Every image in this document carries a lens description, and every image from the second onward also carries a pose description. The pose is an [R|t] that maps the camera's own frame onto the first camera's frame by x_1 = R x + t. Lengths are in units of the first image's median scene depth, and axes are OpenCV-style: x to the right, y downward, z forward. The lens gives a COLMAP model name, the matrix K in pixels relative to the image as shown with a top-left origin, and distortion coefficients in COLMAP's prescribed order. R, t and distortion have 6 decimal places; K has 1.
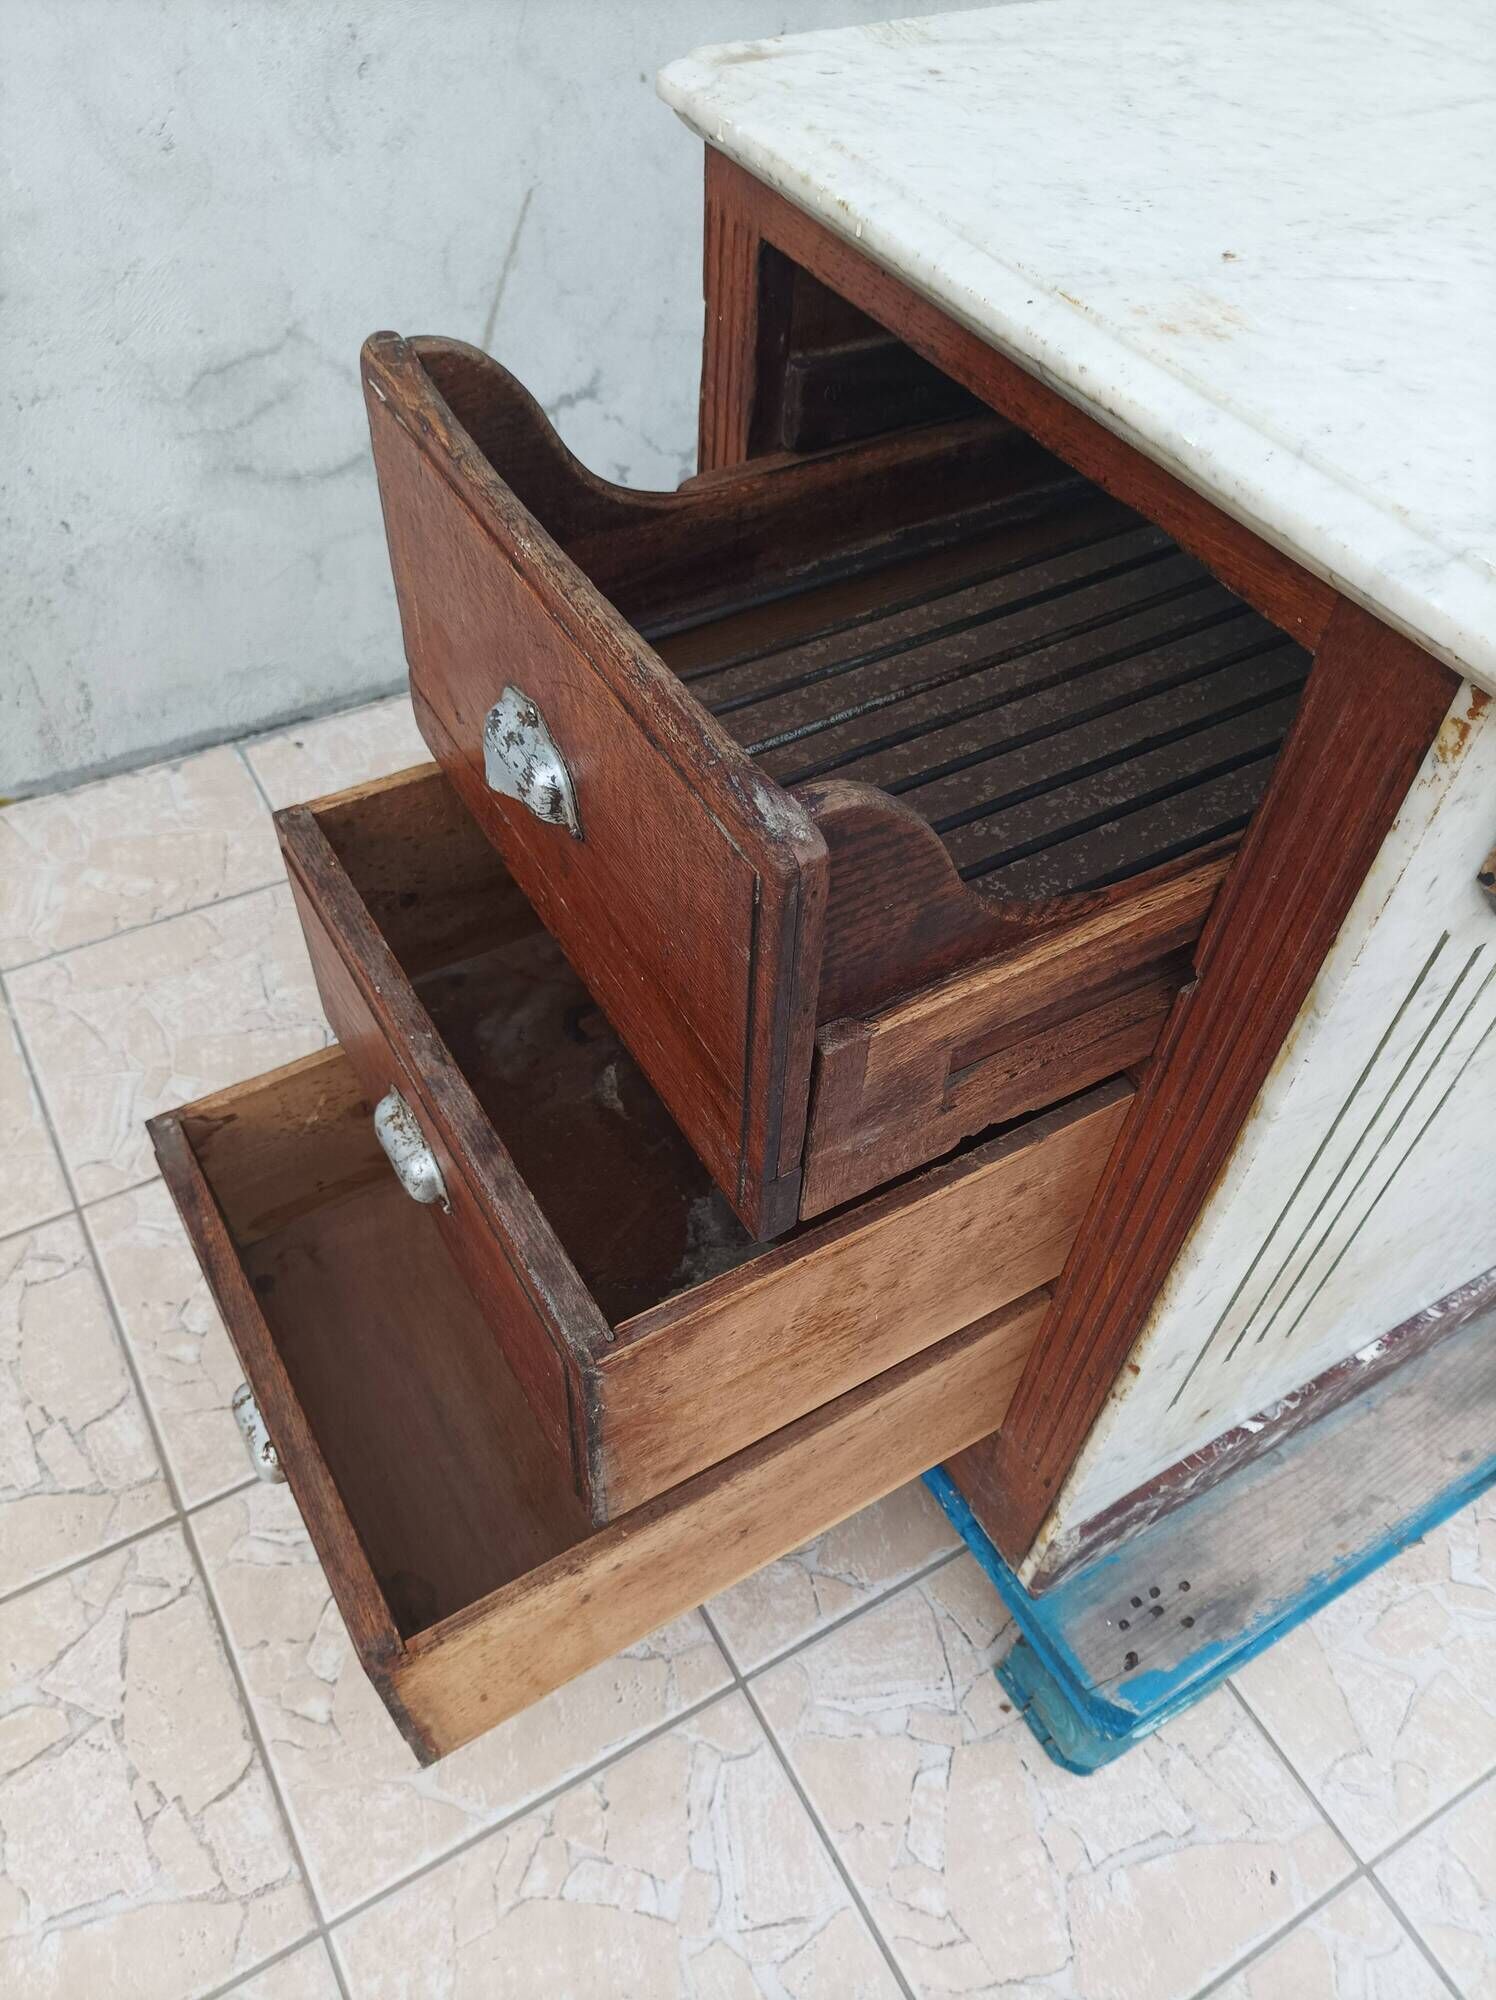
lens RADIAL K [[1484.2, 0, 748.0], [0, 1484.2, 1000.0], [0, 0, 1]] dist [0.004123, 0.013796]
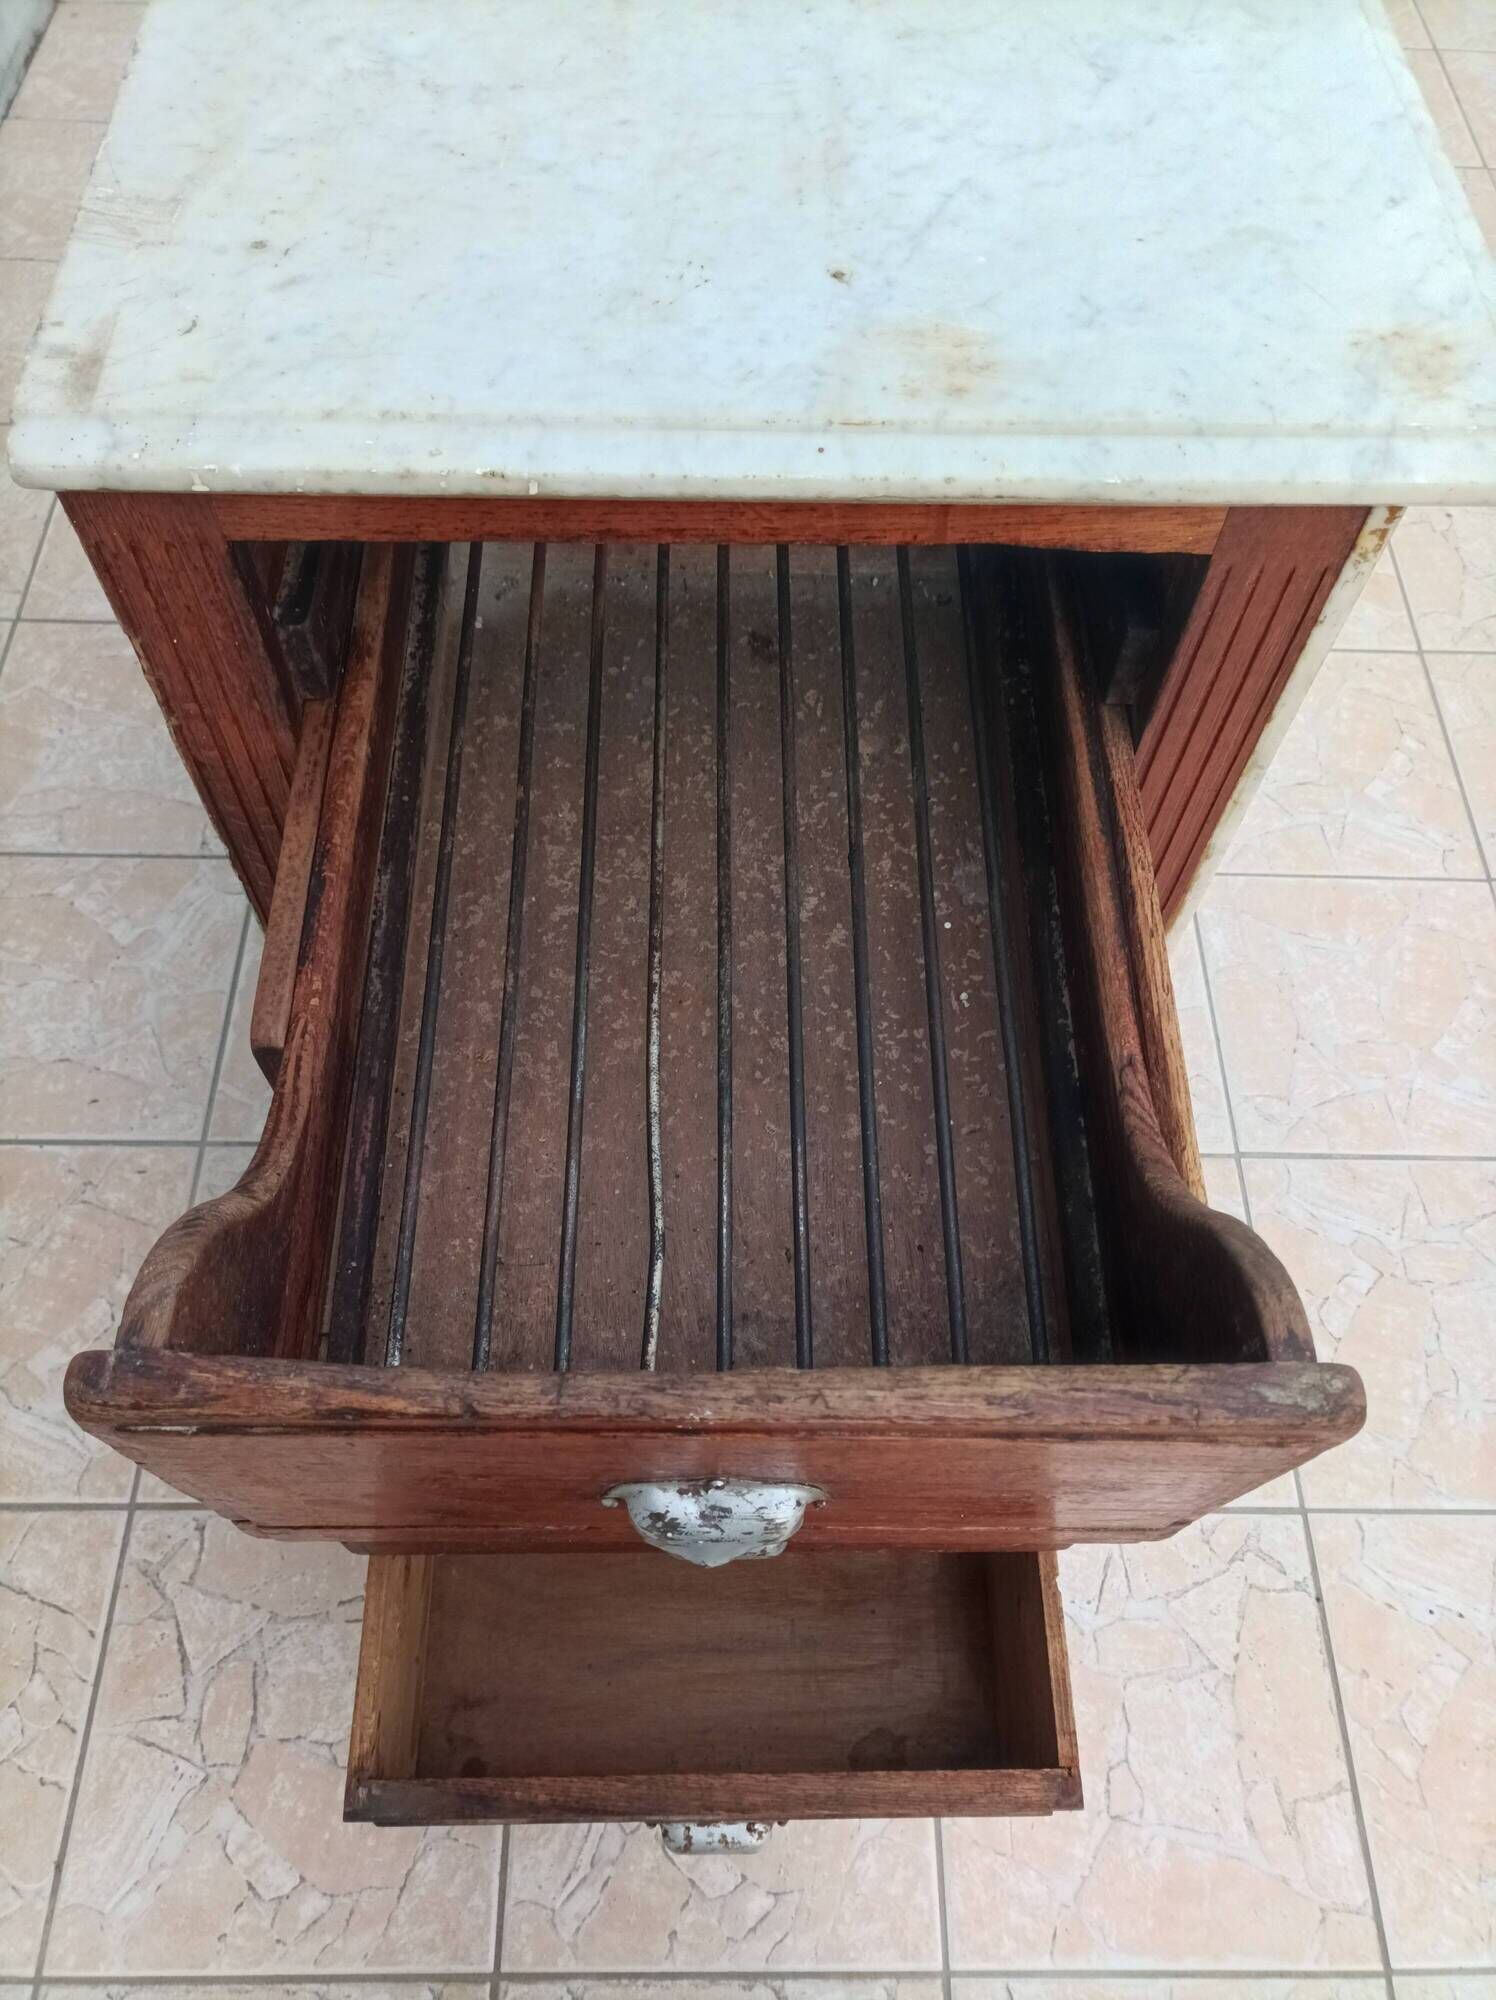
lens RADIAL K [[1484.2, 0, 748.0], [0, 1484.2, 1000.0], [0, 0, 1]] dist [0.004123, 0.013796]
pose [[0.501798, -0.765637, 0.402491, -0.364560], [0.652296, 0.640543, 0.405232, -0.513971], [-0.568074, 0.059198, 0.820846, 0.228899]]
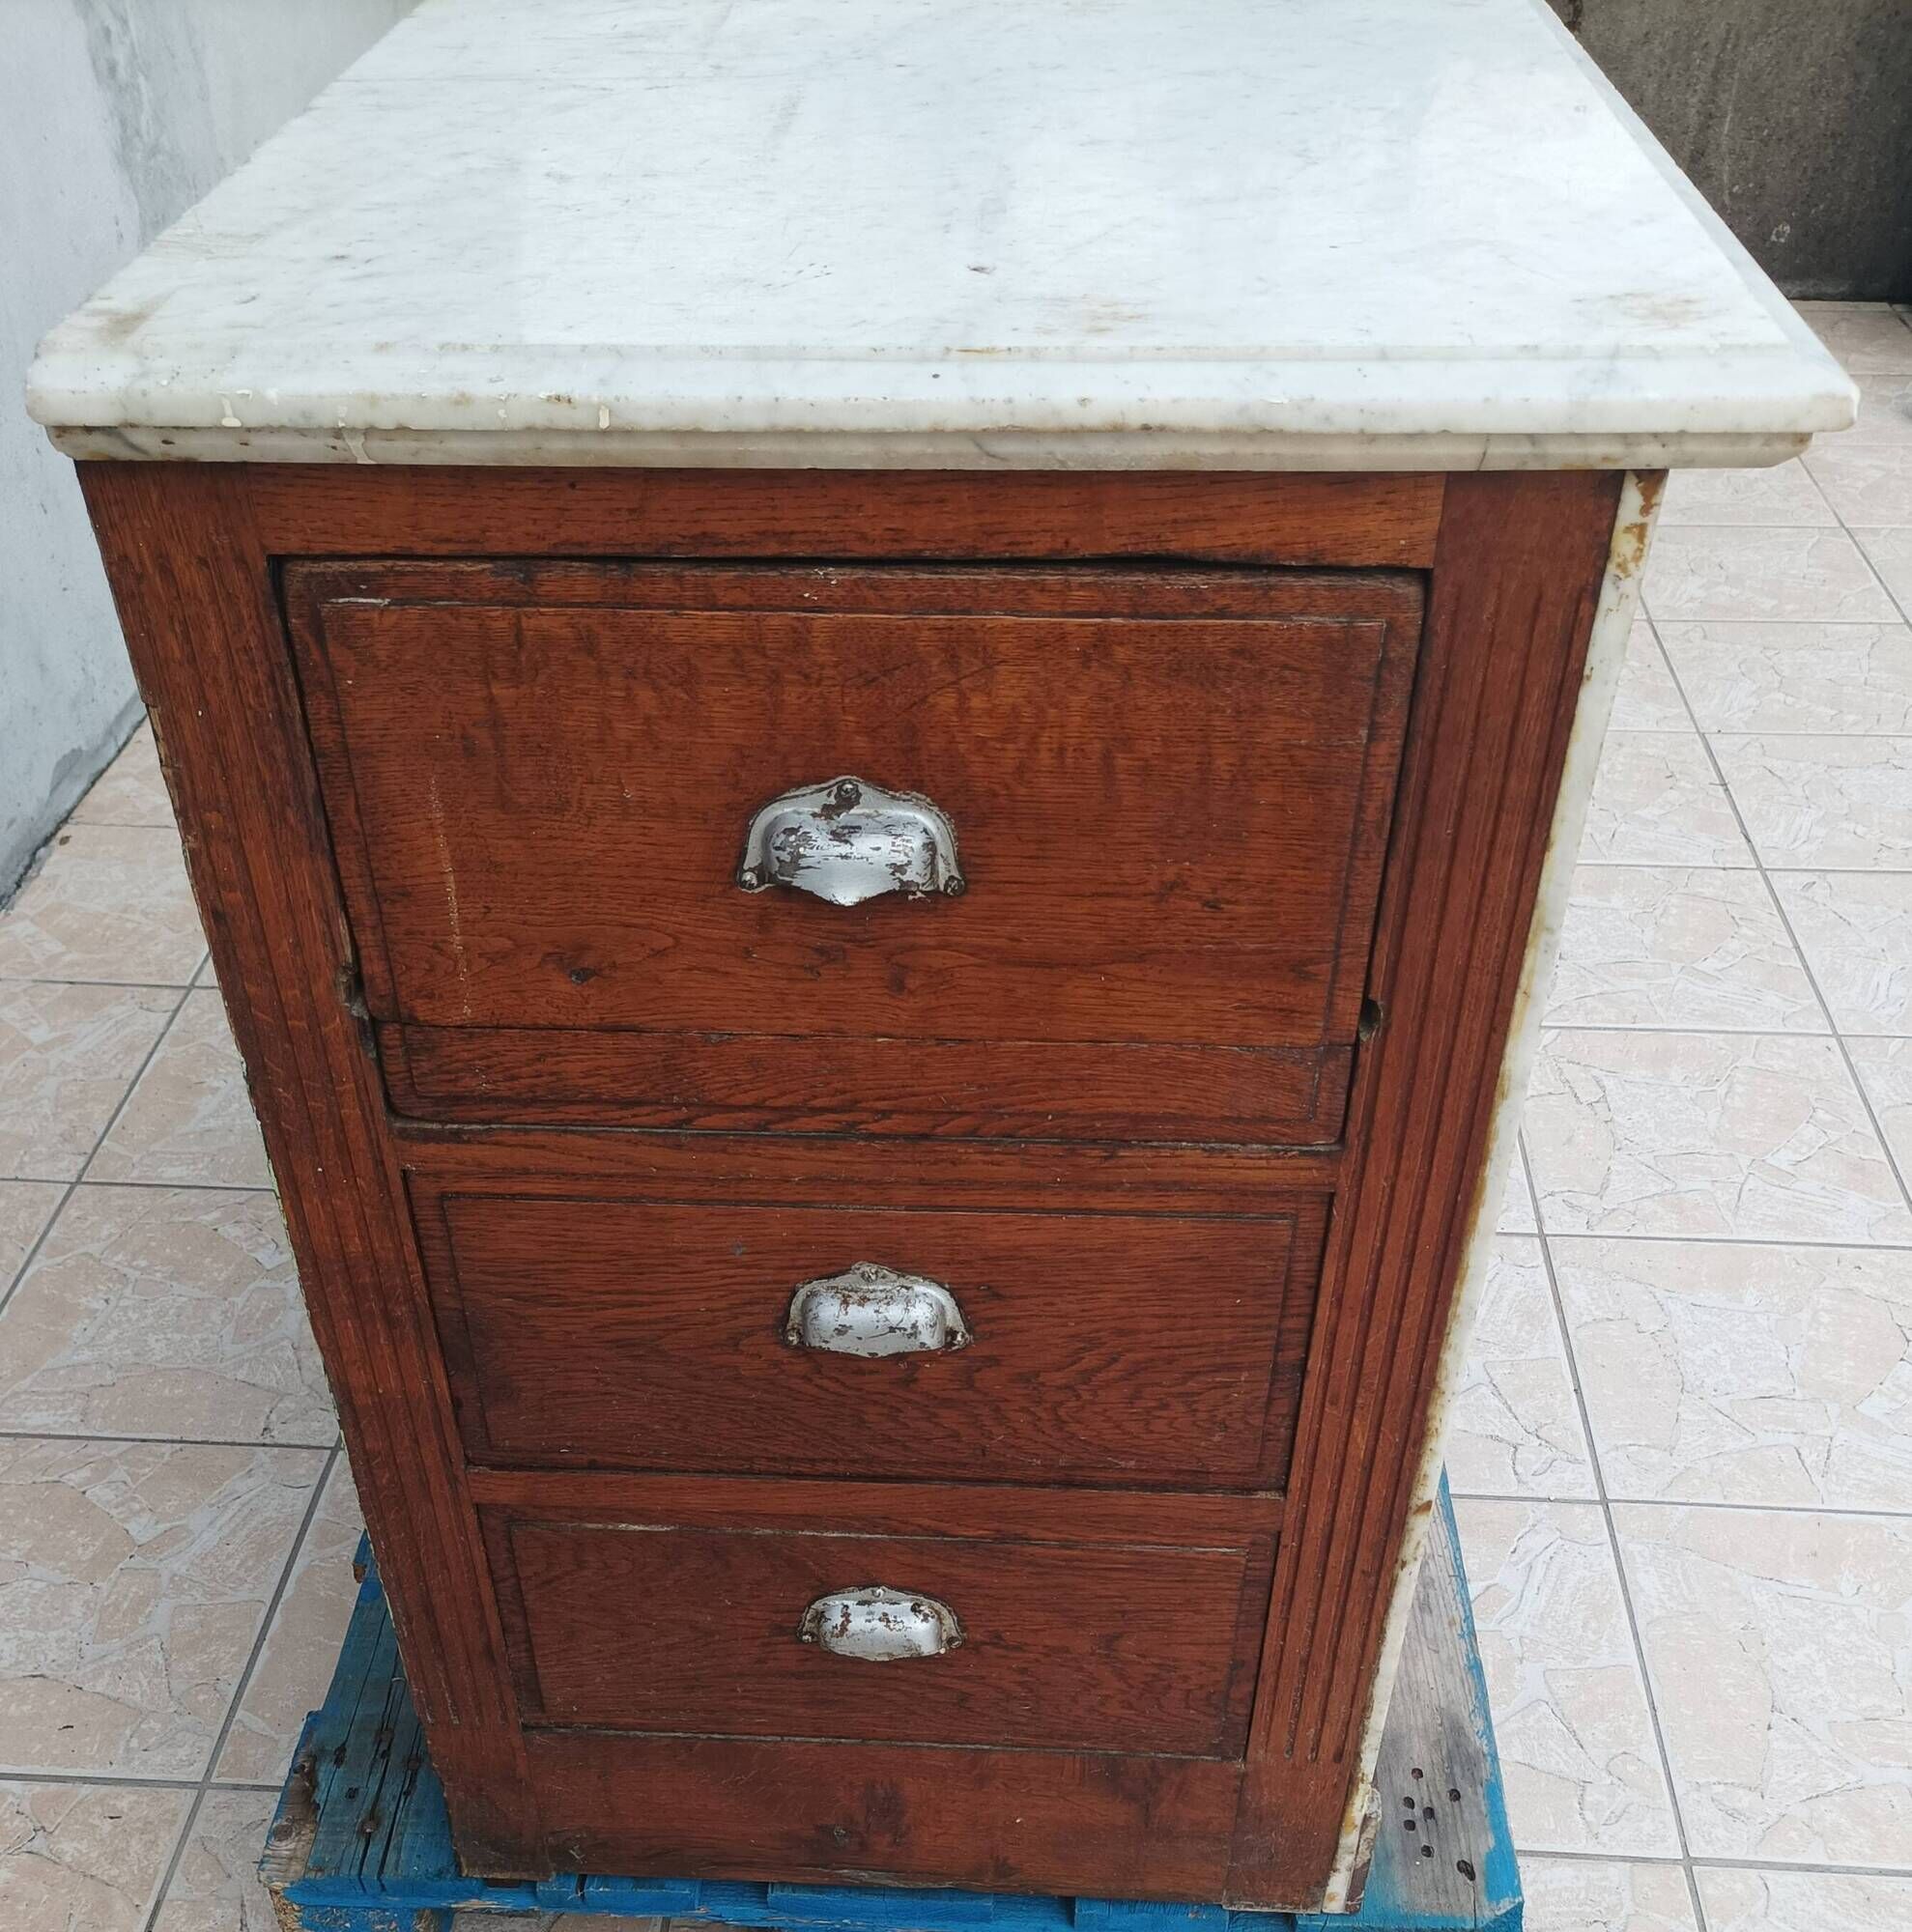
lens RADIAL K [[2098.1, 0, 906.1], [0, 2098.1, 1404.4], [0, 0, 1]] dist [0.025837, -0.007829]
pose [[0.561924, -0.606948, 0.562010, -0.618625], [0.652581, 0.742785, 0.149696, -0.189042], [-0.508310, 0.282640, 0.813471, 0.193422]]
